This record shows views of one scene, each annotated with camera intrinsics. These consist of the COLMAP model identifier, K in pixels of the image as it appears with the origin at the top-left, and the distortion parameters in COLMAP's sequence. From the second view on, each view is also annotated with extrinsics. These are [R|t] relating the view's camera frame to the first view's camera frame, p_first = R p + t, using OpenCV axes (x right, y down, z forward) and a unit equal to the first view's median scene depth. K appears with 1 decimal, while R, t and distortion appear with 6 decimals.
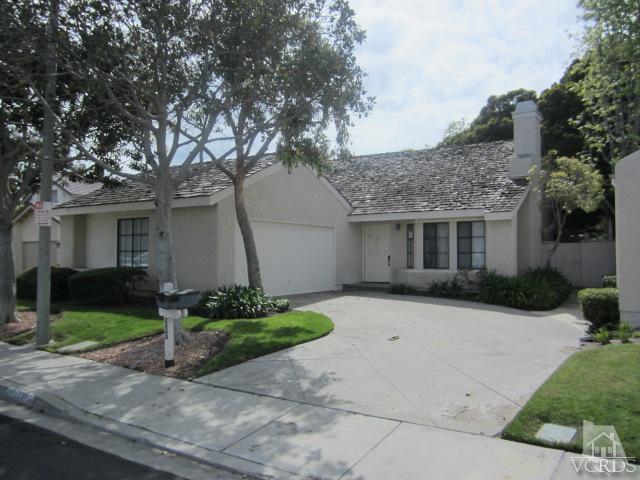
lens RADIAL K [[526.0, 0, 320.0], [0, 526.0, 240.0], [0, 0, 1]] dist [-0.053894, 0.000784]
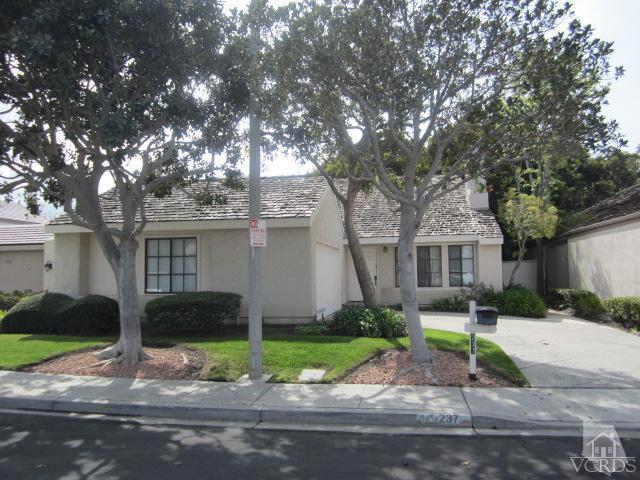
lens RADIAL K [[526.0, 0, 320.0], [0, 526.0, 240.0], [0, 0, 1]] dist [-0.053894, 0.000784]
pose [[0.915617, 0.014284, 0.401797, -0.463618], [0.002664, 0.999131, -0.041589, 0.000627], [-0.402042, 0.039150, 0.914784, 0.065729]]
